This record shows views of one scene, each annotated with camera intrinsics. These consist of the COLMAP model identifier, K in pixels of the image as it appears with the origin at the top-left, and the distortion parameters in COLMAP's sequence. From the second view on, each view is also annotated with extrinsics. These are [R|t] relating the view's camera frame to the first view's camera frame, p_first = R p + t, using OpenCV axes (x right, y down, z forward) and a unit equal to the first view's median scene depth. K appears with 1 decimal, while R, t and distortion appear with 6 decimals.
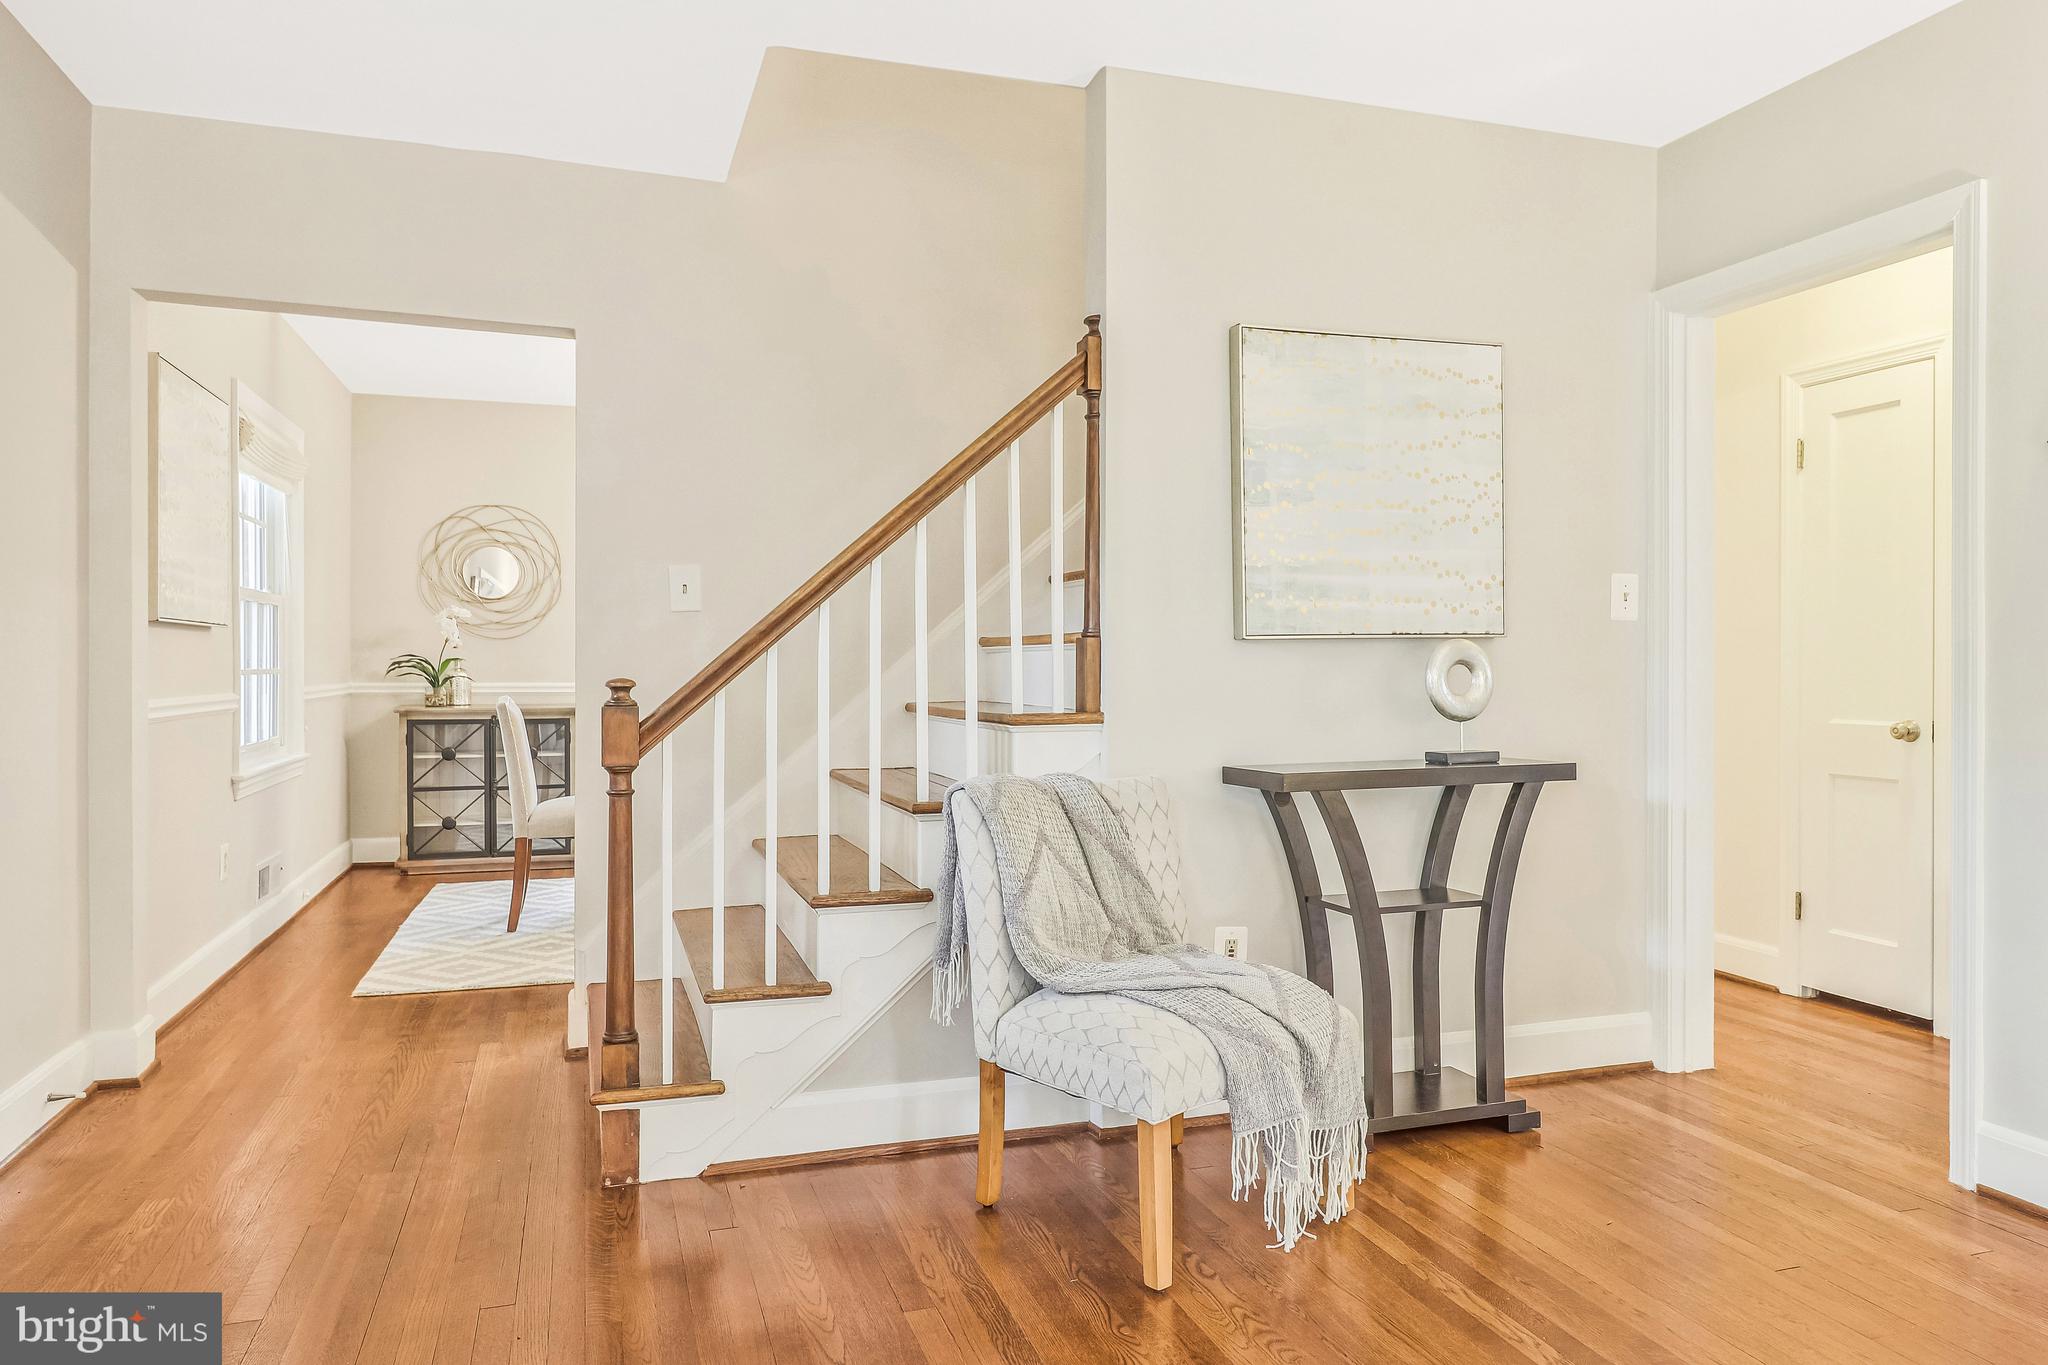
lens RADIAL K [[1327.1, 0, 1017.8], [0, 1327.1, 660.3], [0, 0, 1]] dist [0.020981, 0.000669]
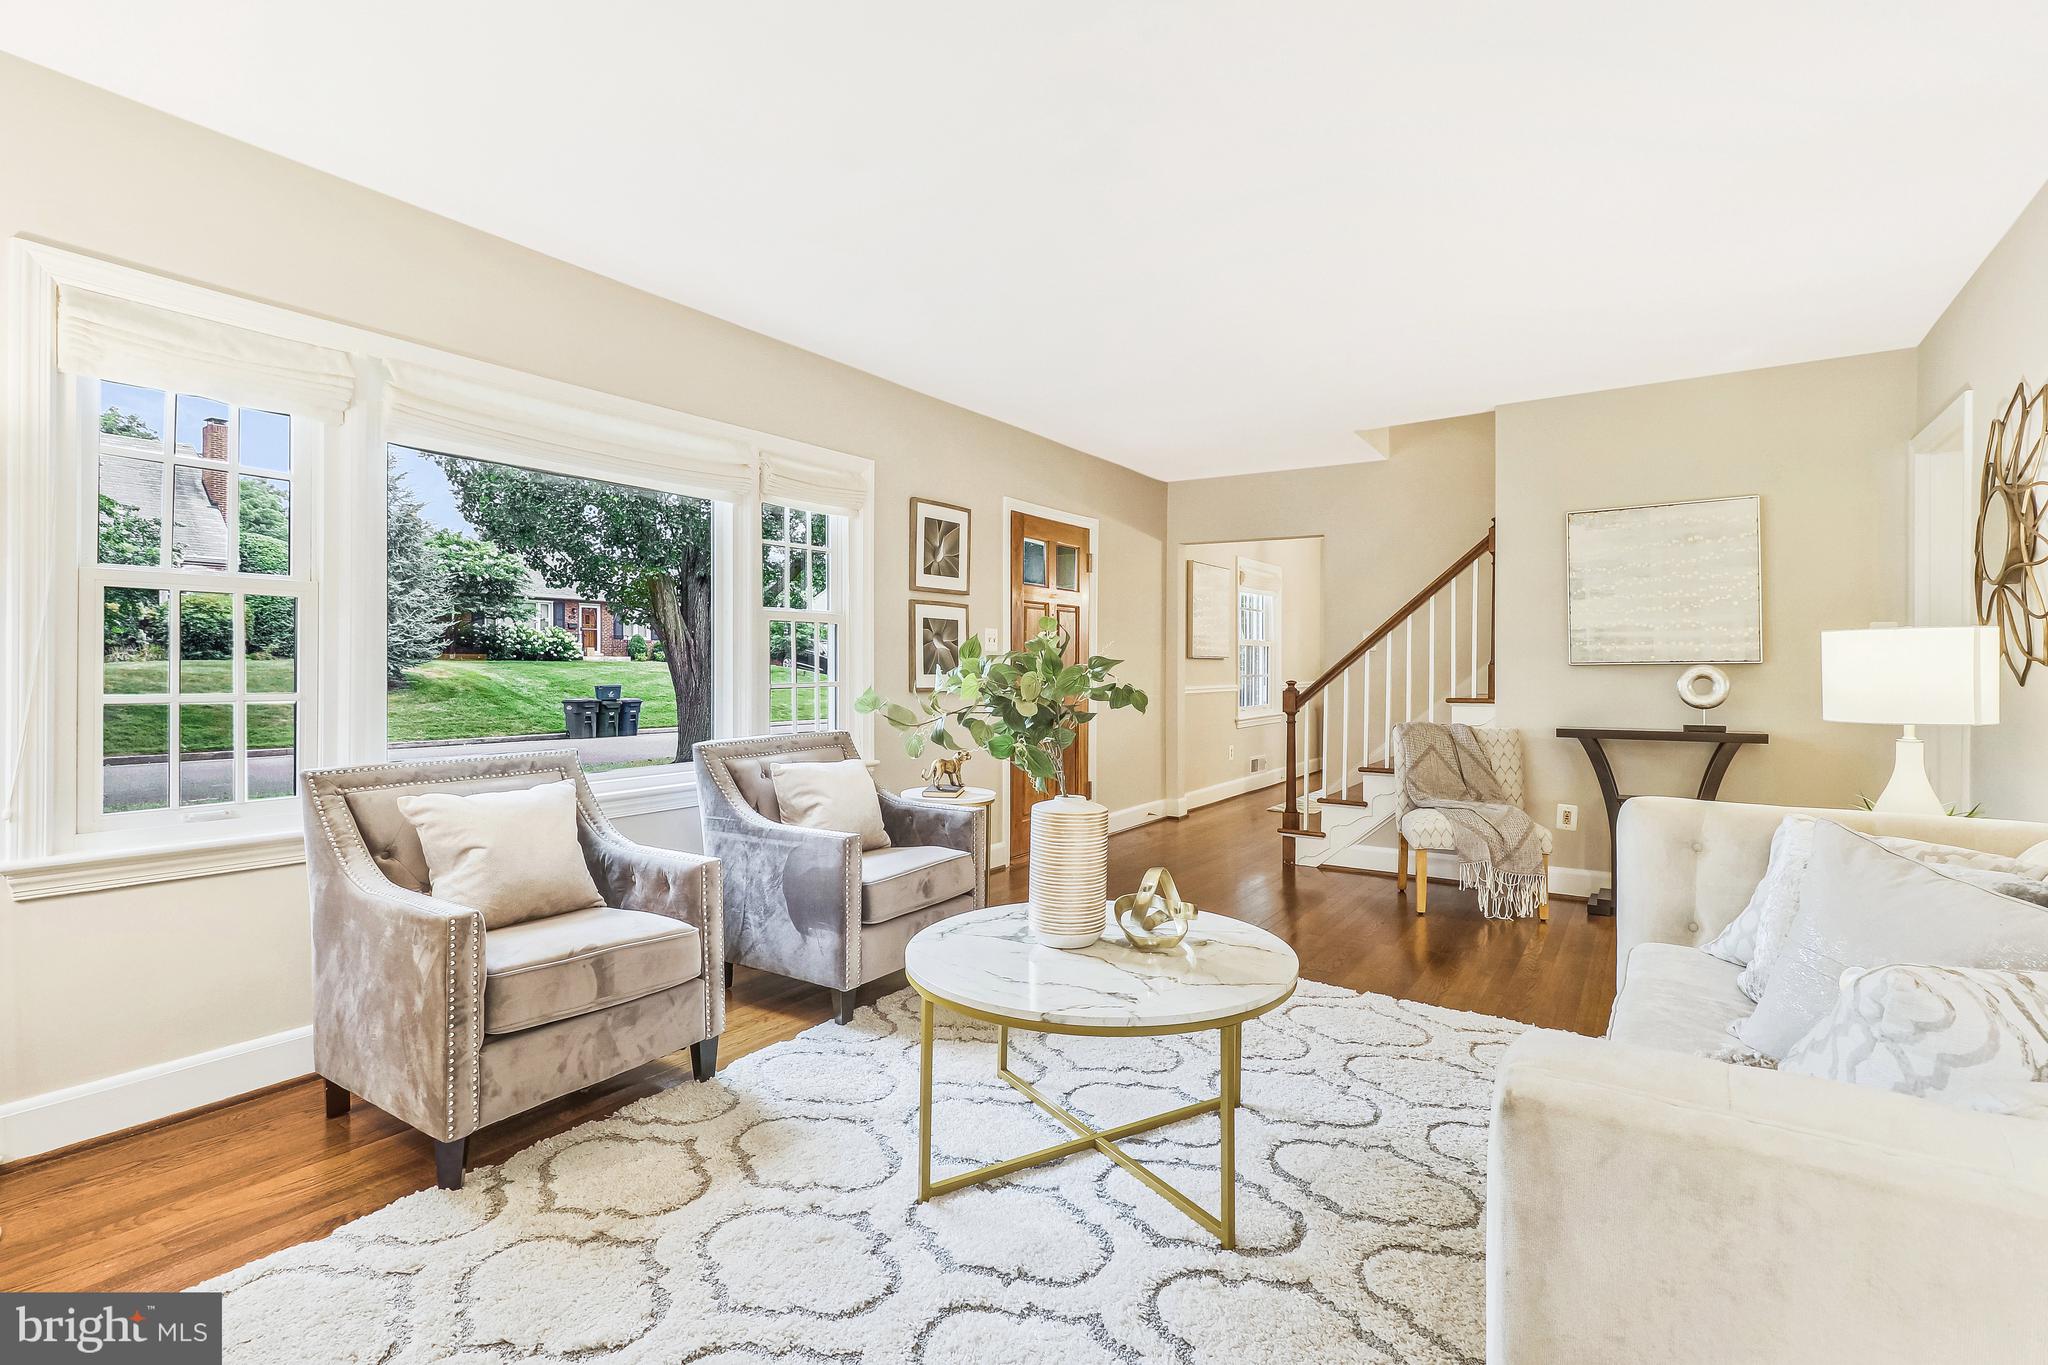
lens RADIAL K [[958.0, 0, 1022.5], [0, 958.0, 669.2], [0, 0, 1]] dist [0.003081, -0.000606]
pose [[0.623579, 0.004014, -0.781750, 0.808291], [-0.002205, 0.999992, 0.003376, -0.012639], [0.781758, -0.000381, 0.623582, -0.594410]]
